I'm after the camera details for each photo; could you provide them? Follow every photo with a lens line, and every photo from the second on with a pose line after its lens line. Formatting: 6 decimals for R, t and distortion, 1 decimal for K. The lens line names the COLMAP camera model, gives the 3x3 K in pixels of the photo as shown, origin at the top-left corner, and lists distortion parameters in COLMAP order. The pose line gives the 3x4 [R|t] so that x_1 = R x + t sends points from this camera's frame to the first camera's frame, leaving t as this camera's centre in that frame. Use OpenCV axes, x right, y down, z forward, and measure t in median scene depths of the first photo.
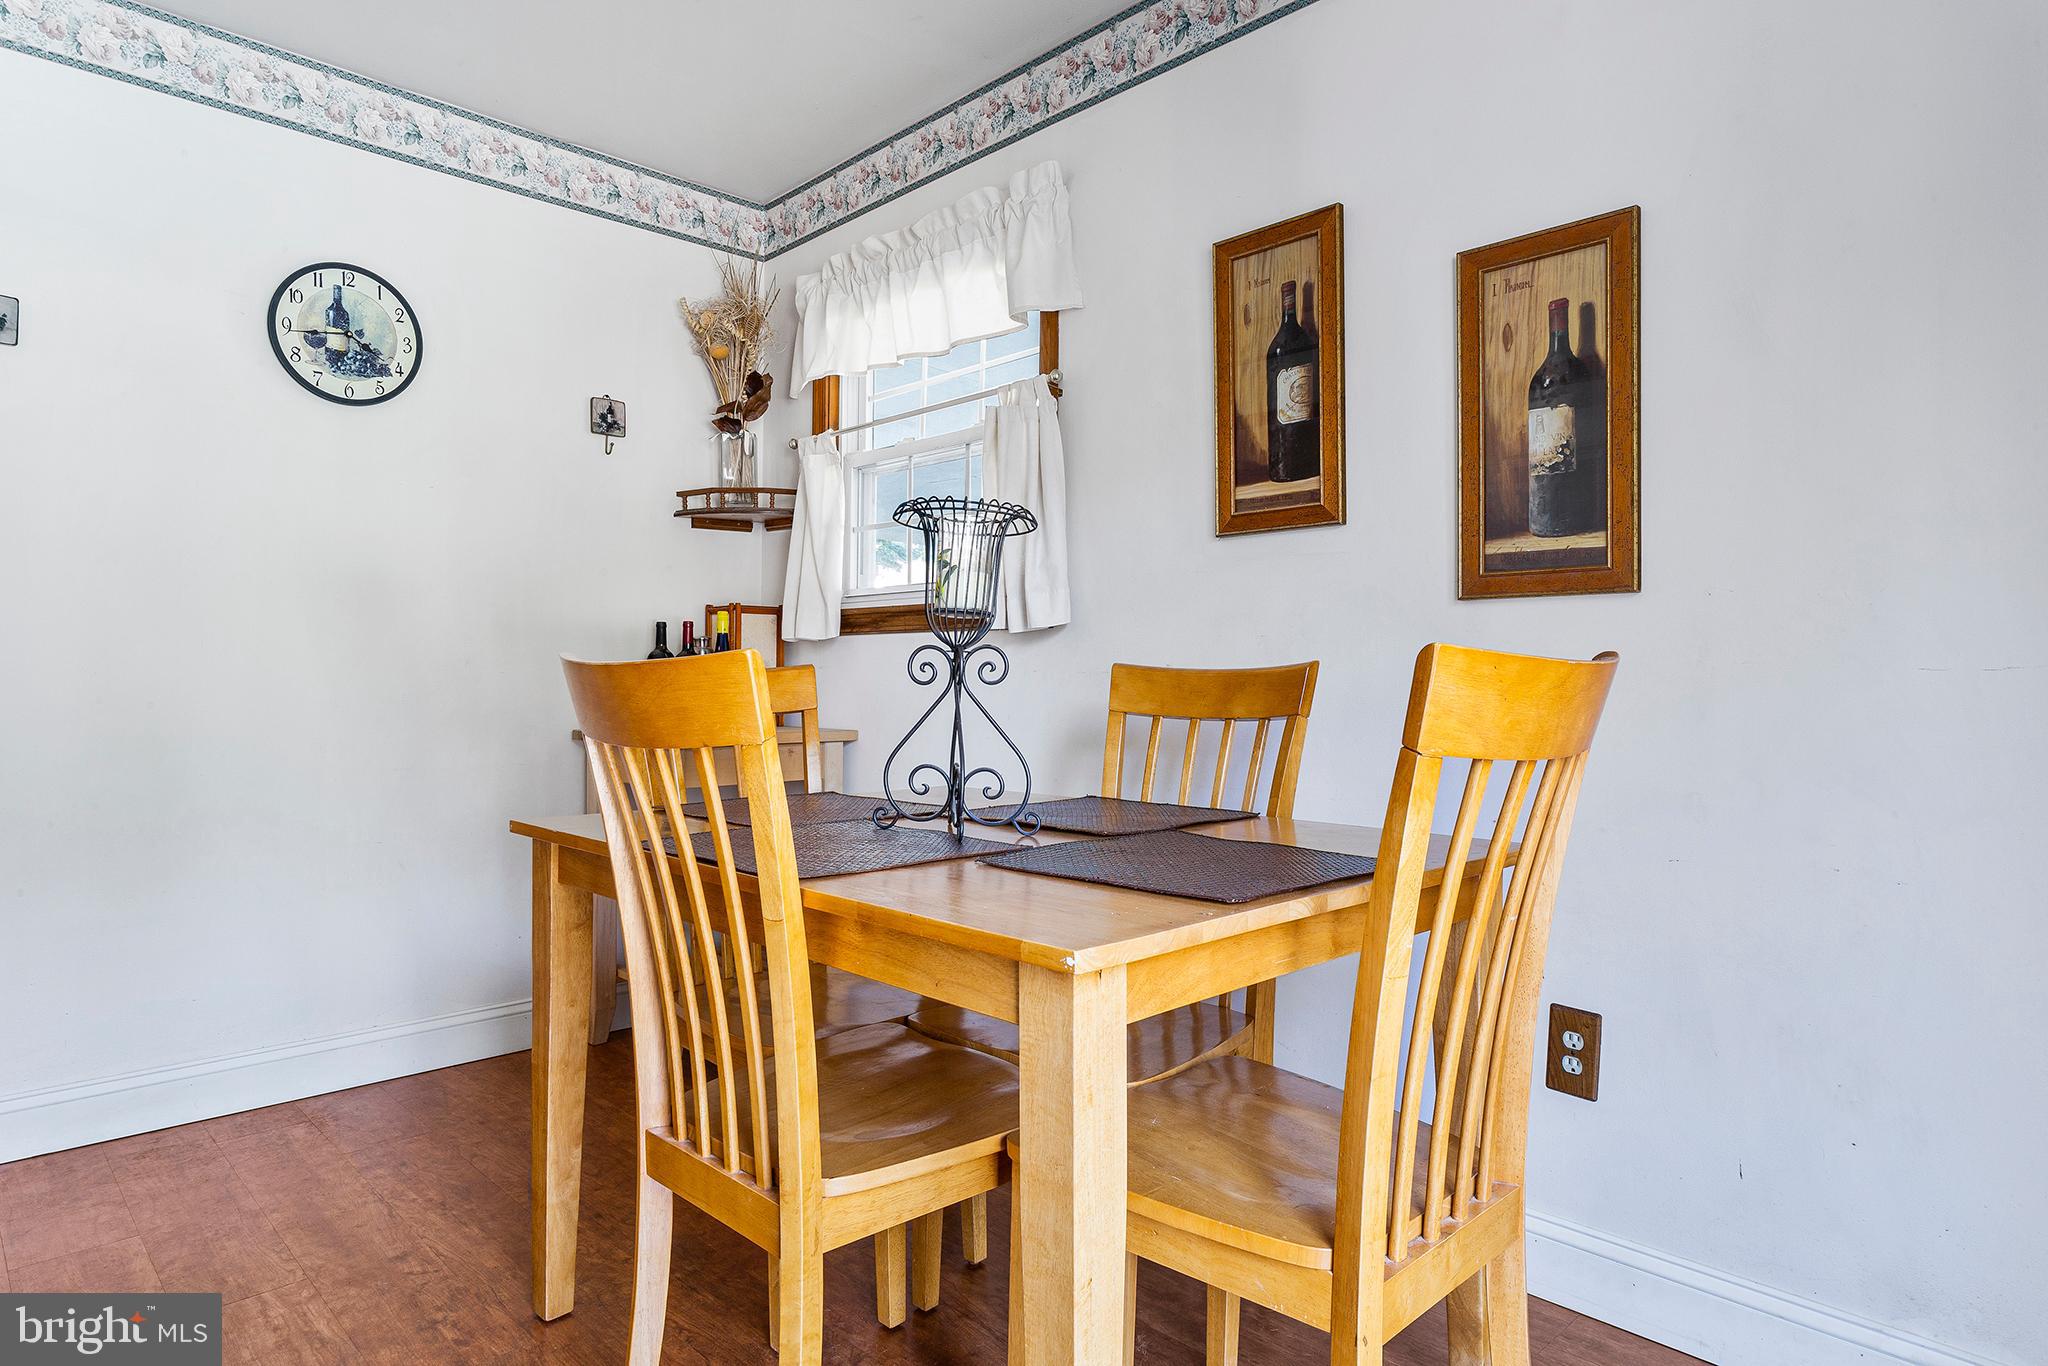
lens RADIAL K [[1184.7, 0, 1023.6], [0, 1184.7, 674.3], [0, 0, 1]] dist [-0.005779, 0.006055]
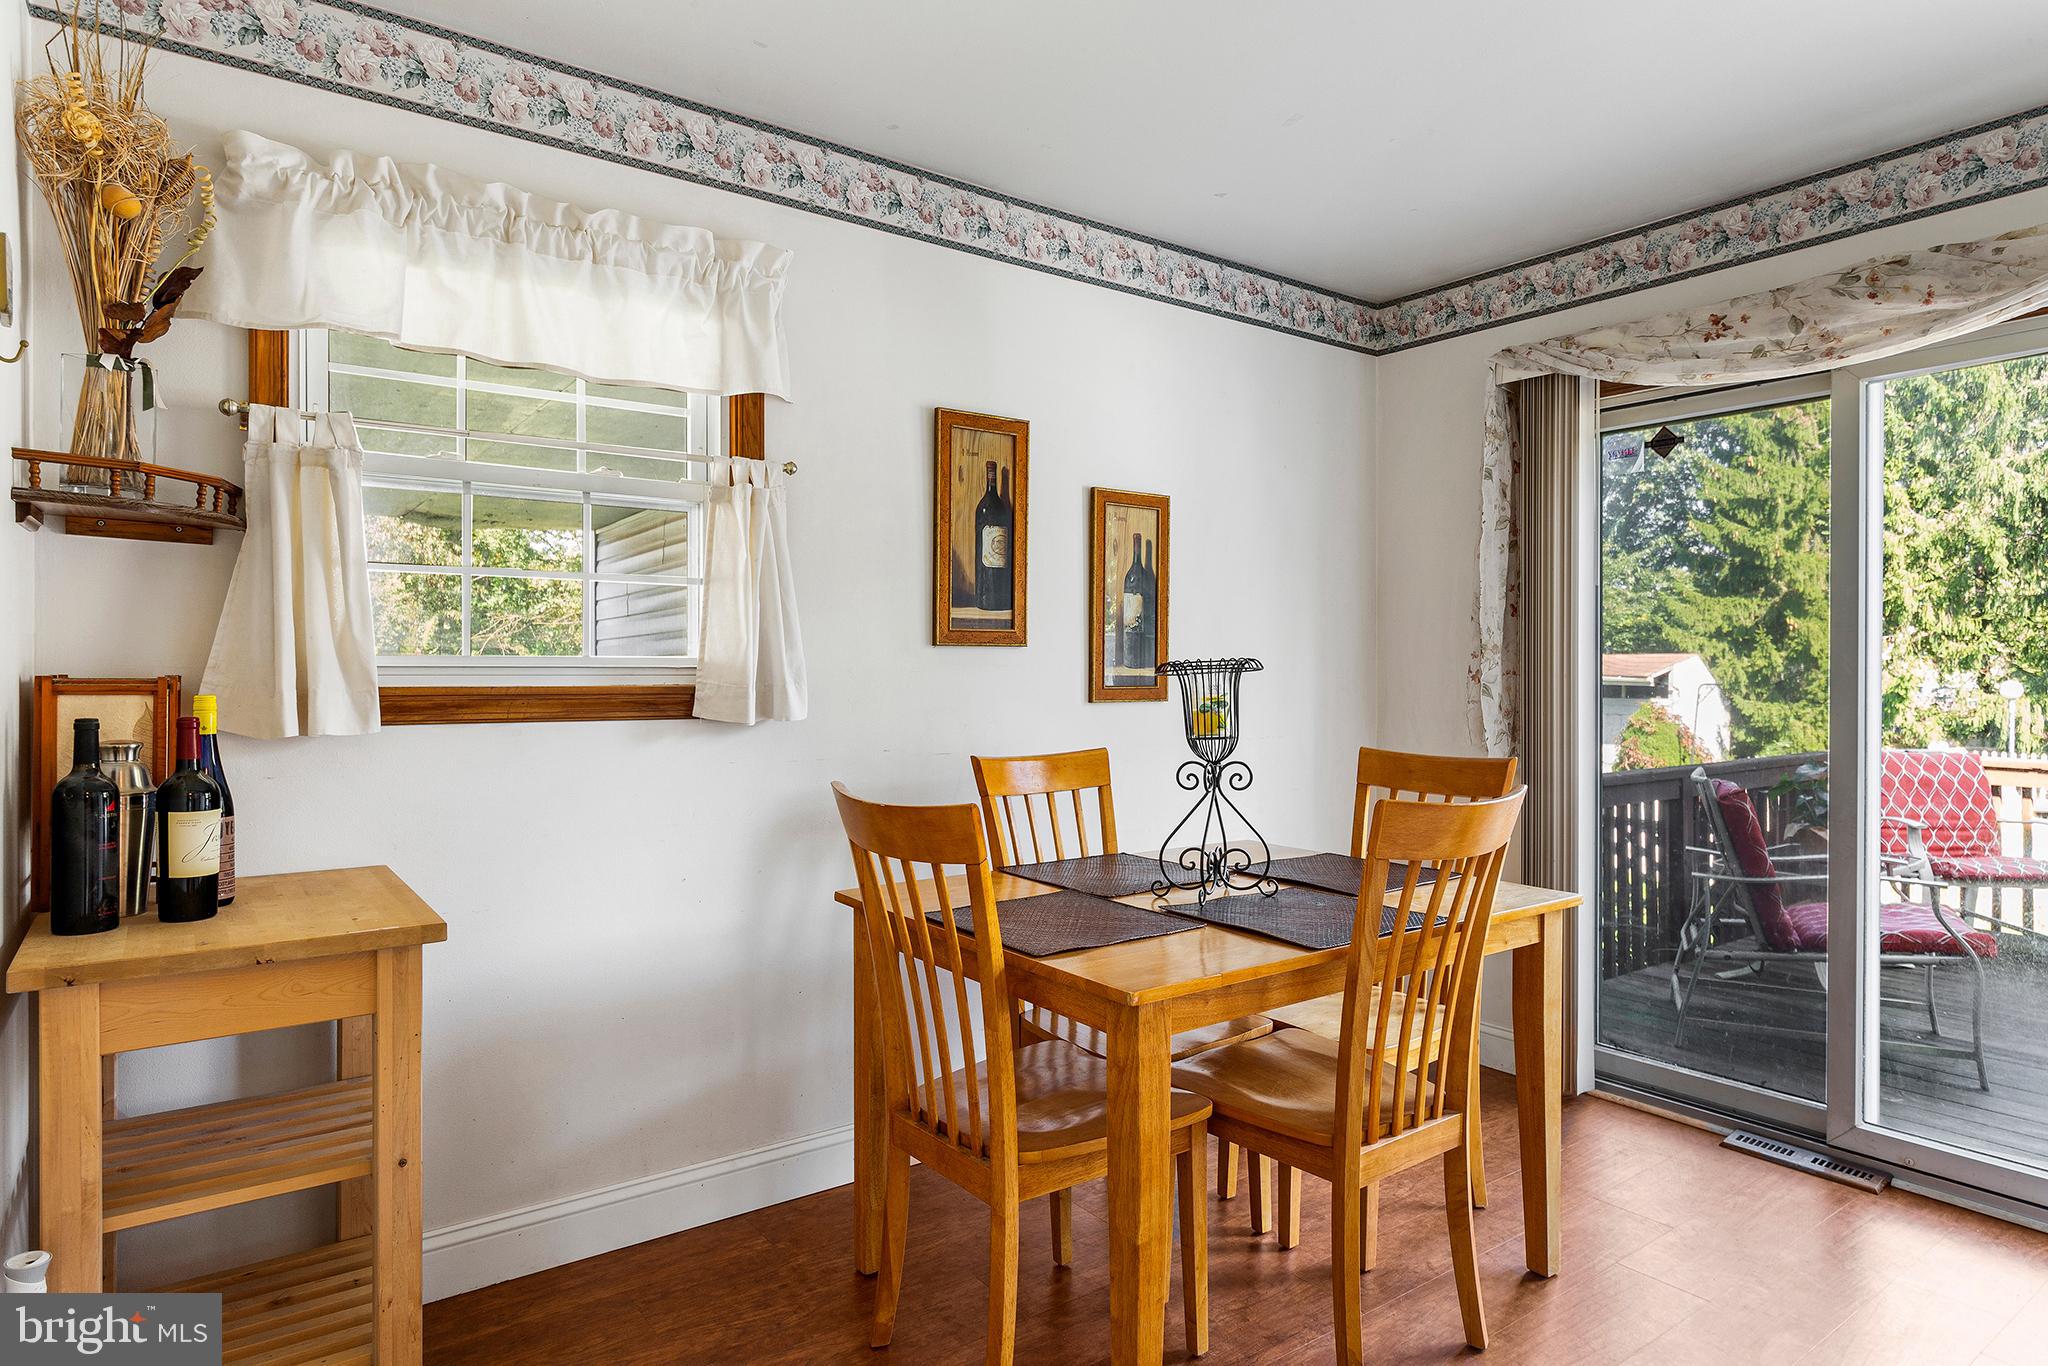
lens RADIAL K [[1184.7, 0, 1027.1], [0, 1184.7, 682.0], [0, 0, 1]] dist [-0.005779, 0.006055]
pose [[0.130657, -0.014906, 0.991316, -1.106438], [-0.008676, 0.999831, 0.016177, -0.103565], [-0.991390, -0.010714, 0.130506, 0.782750]]
